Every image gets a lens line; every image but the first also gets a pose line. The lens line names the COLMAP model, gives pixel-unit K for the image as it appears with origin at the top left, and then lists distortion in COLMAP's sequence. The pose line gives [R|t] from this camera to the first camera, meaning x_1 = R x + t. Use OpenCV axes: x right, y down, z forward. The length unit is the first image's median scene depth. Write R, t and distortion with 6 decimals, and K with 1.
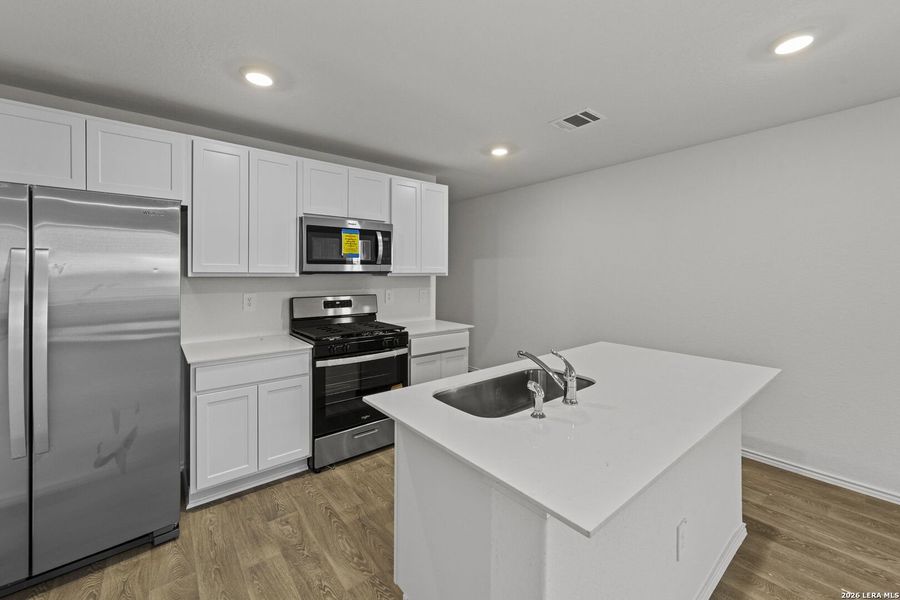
lens RADIAL K [[365.0, 0, 453.4], [0, 365.0, 273.4], [0, 0, 1]] dist [0.000397, 0.000079]
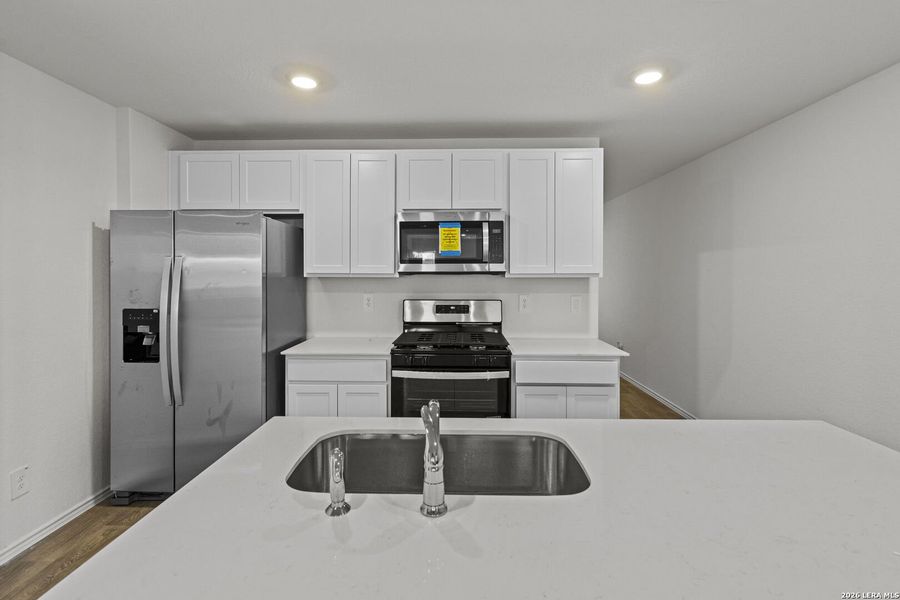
lens RADIAL K [[408.8, 0, 448.5], [0, 408.8, 278.5], [0, 0, 1]] dist [-0.000204, 0.000042]
pose [[0.756937, 0.005980, -0.653460, 0.337603], [-0.000351, 0.999962, 0.008745, 0.001903], [0.653488, -0.006390, 0.756910, 0.270153]]
